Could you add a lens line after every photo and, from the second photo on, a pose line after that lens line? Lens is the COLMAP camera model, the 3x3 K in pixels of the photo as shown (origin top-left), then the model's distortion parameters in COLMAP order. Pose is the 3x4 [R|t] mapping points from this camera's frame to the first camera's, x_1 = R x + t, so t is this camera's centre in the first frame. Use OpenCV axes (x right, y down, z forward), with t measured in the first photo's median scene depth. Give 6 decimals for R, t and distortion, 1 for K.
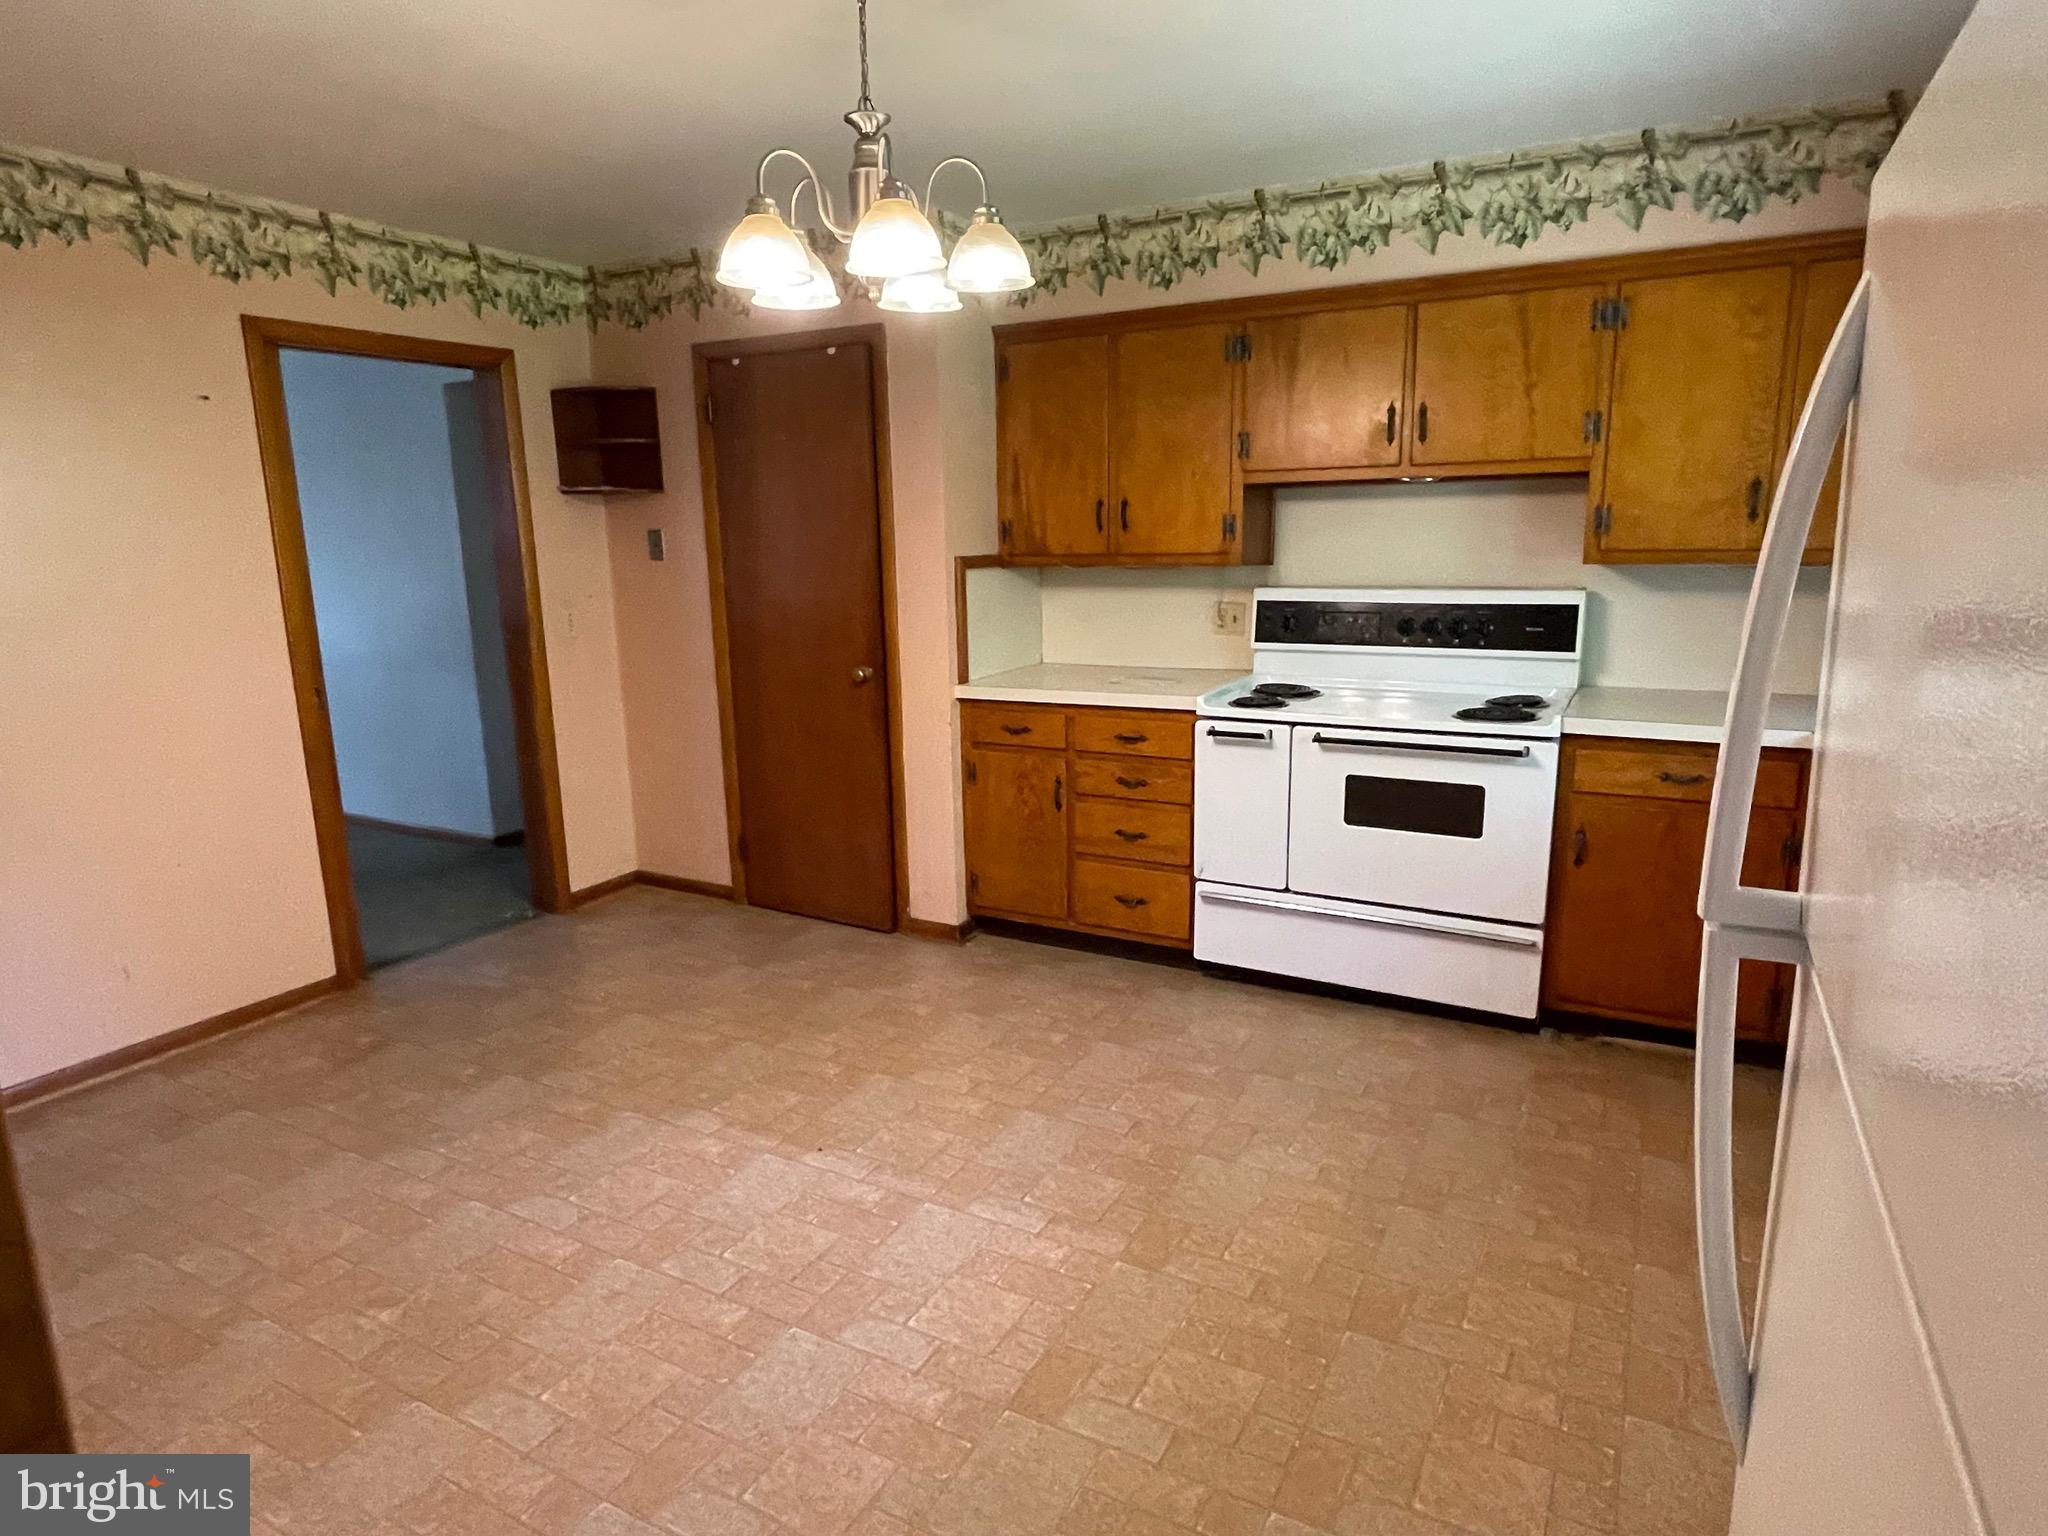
lens RADIAL K [[1180.8, 0, 1016.4], [0, 1180.8, 800.2], [0, 0, 1]] dist [-0.007919, -0.003526]
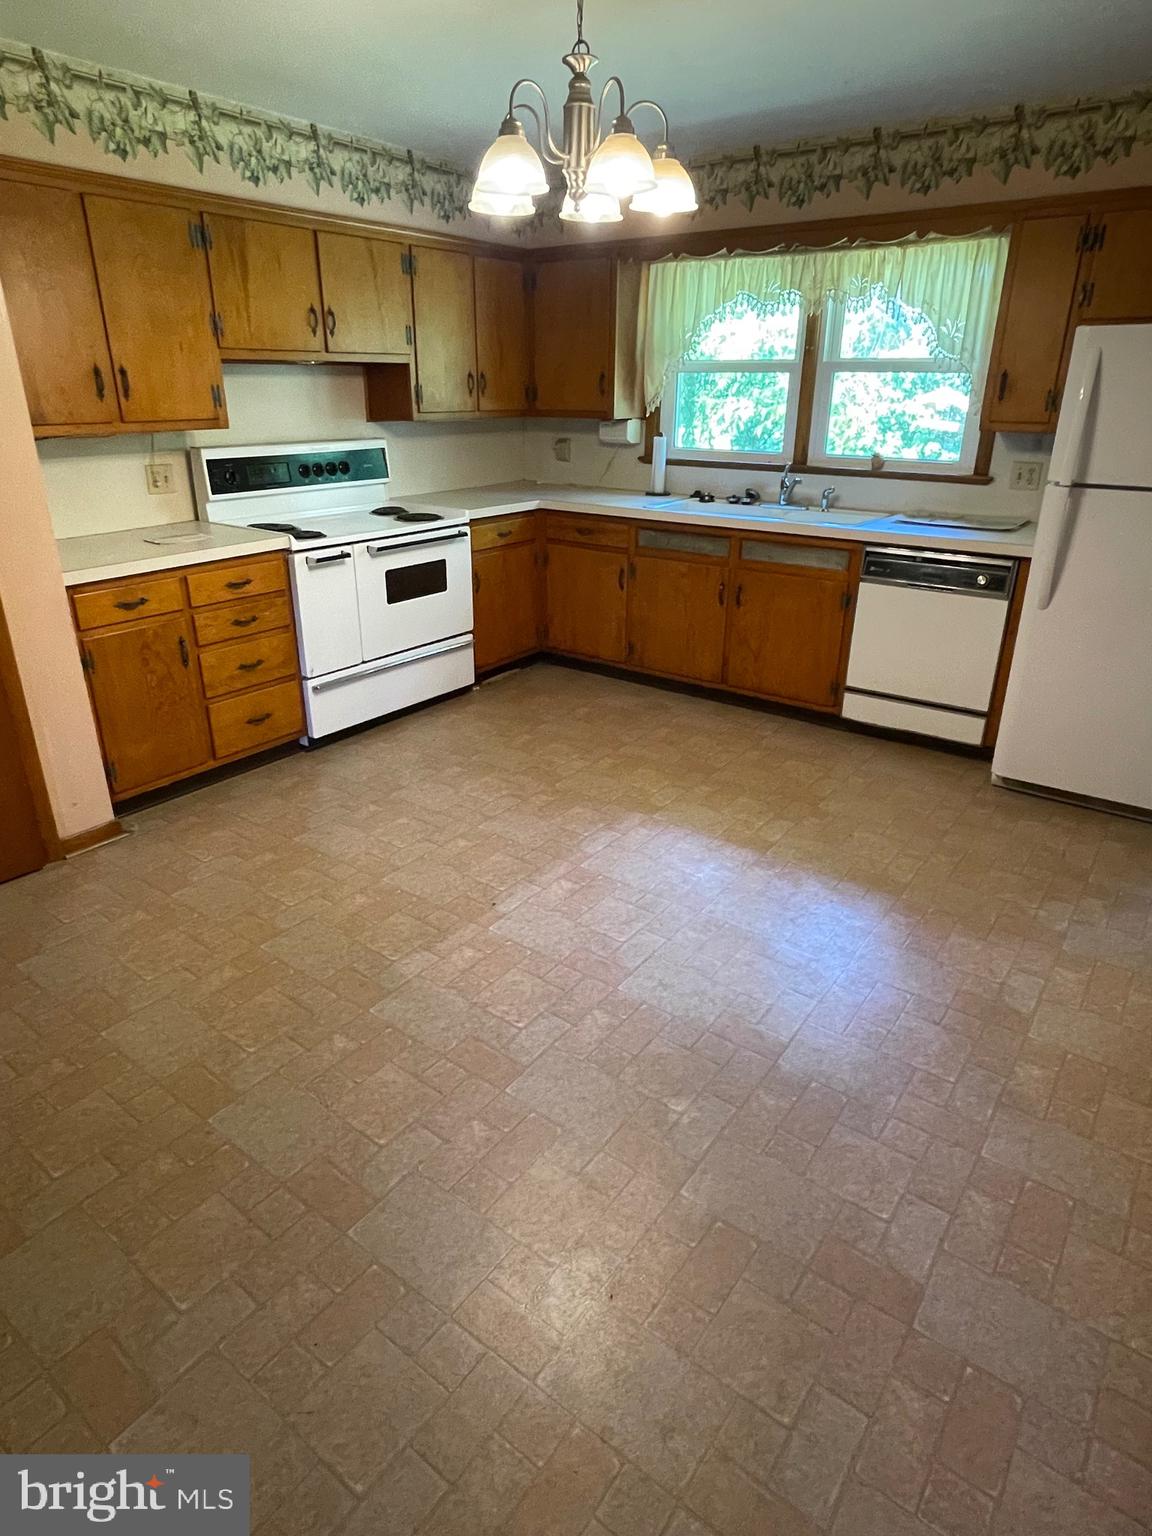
lens RADIAL K [[885.6, 0, 572.4], [0, 885.6, 769.8], [0, 0, 1]] dist [-0.007919, -0.003526]
pose [[0.122858, -0.376761, 0.918127, -0.784051], [0.218947, 0.912630, 0.345207, -0.120683], [-0.967971, 0.158610, 0.194615, 0.560292]]
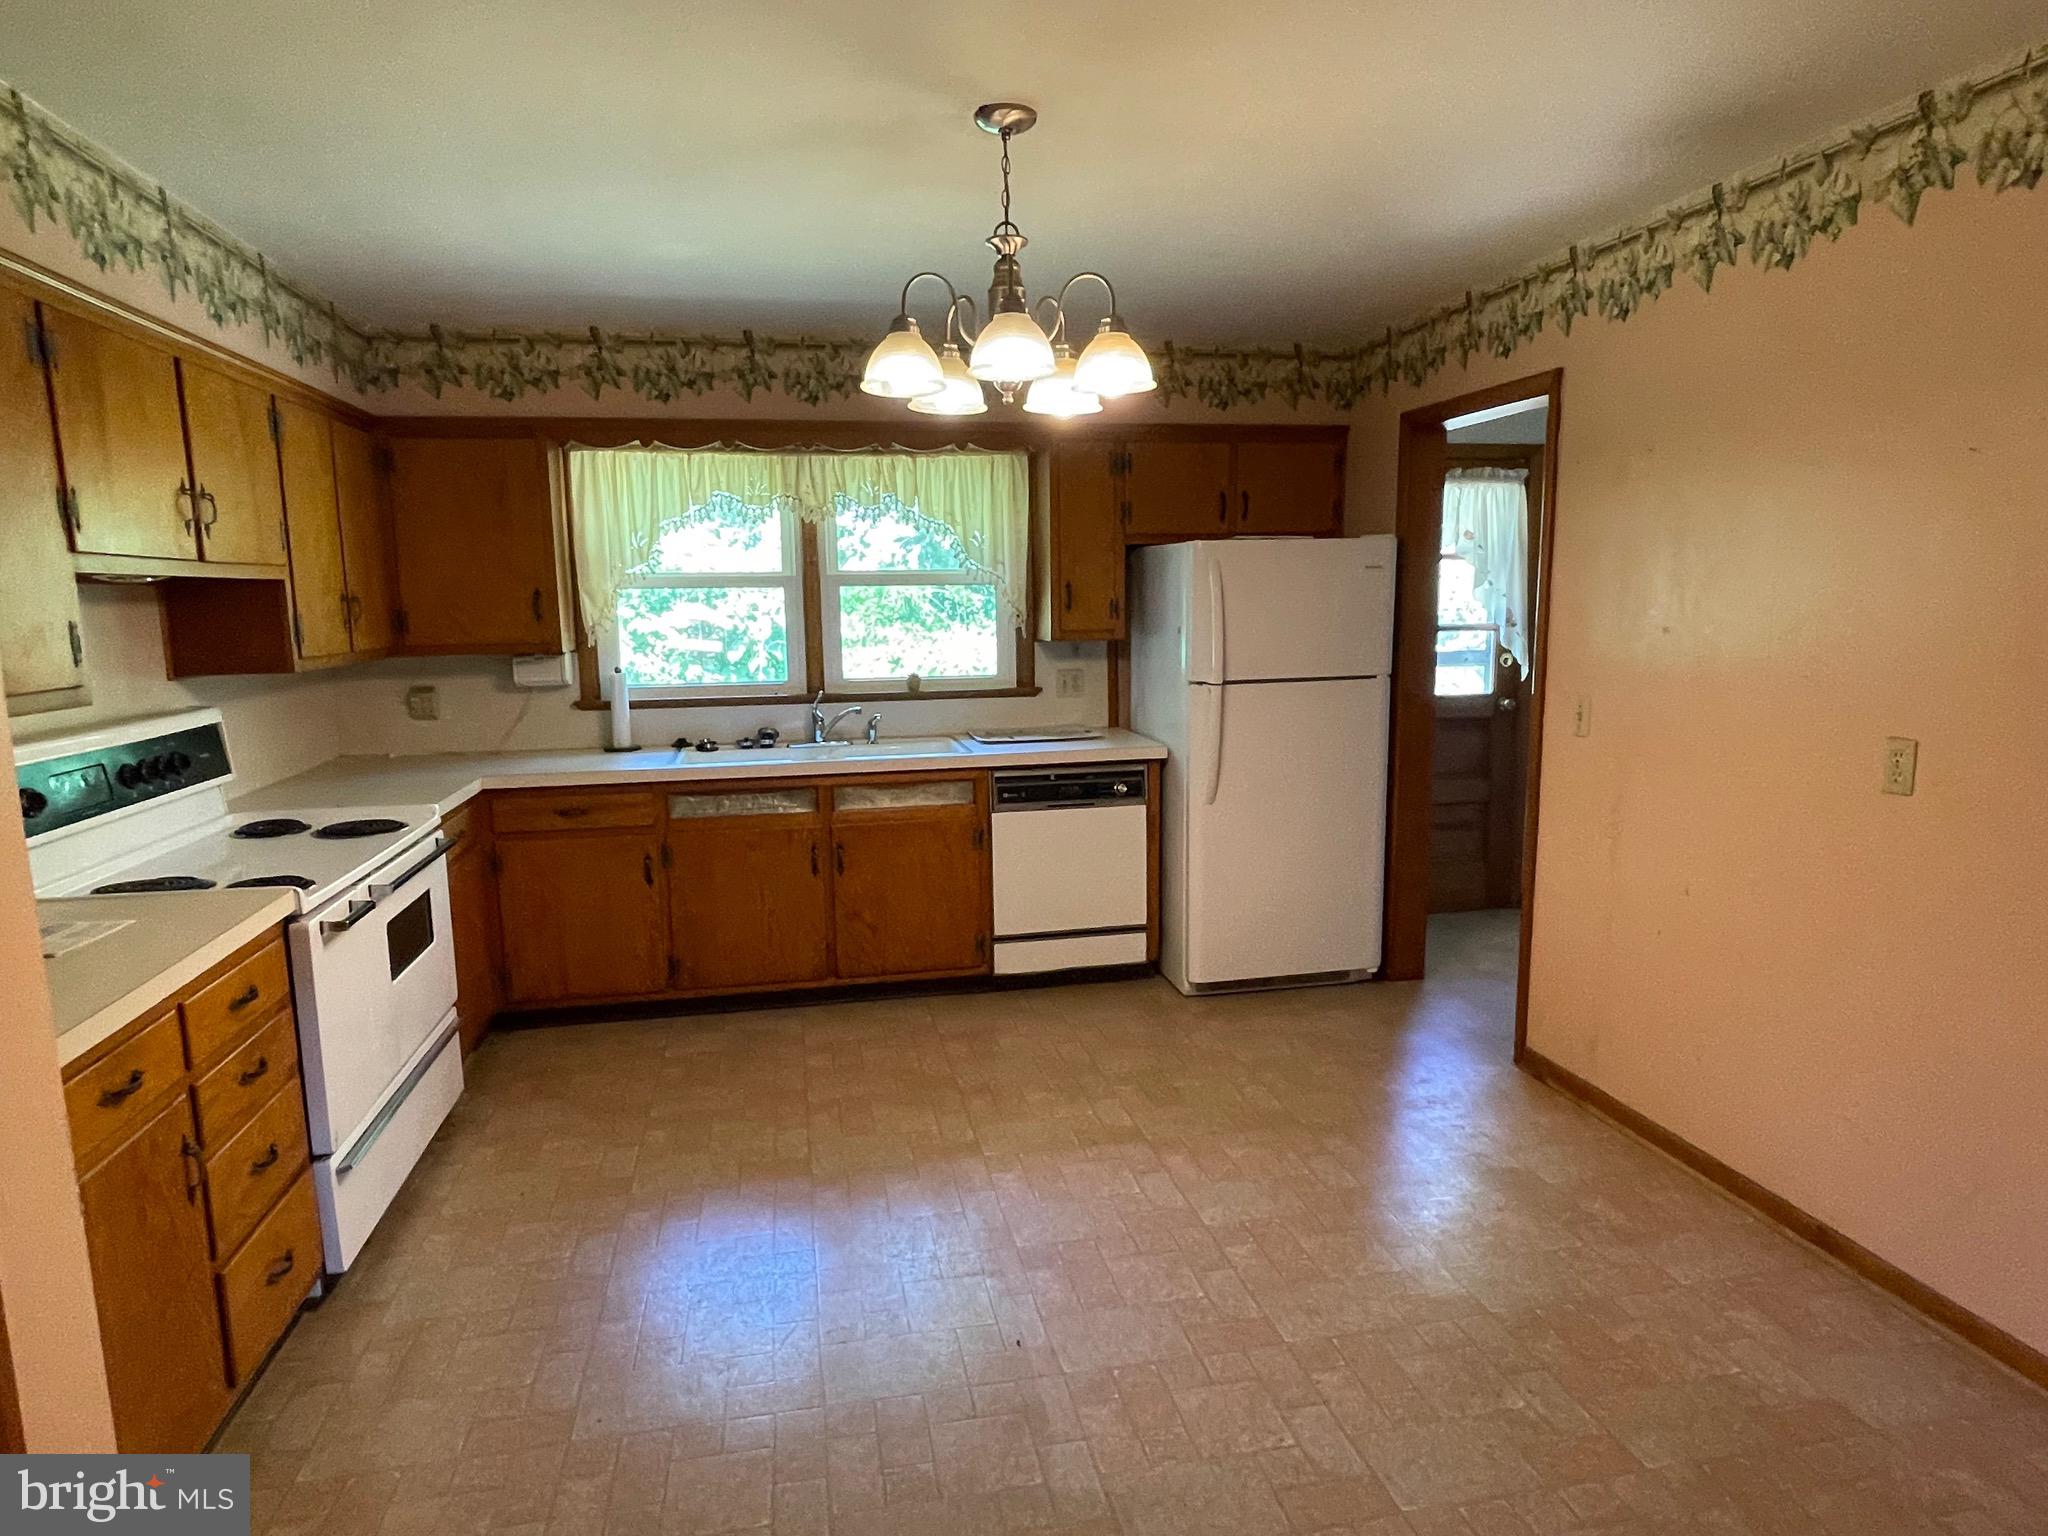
lens RADIAL K [[1180.8, 0, 1016.4], [0, 1180.8, 800.2], [0, 0, 1]] dist [-0.007919, -0.003526]
pose [[-0.656371, -0.098583, 0.747969, -0.600959], [0.199942, 0.933245, 0.298459, -0.250481], [-0.727461, 0.345450, -0.592844, 1.083943]]
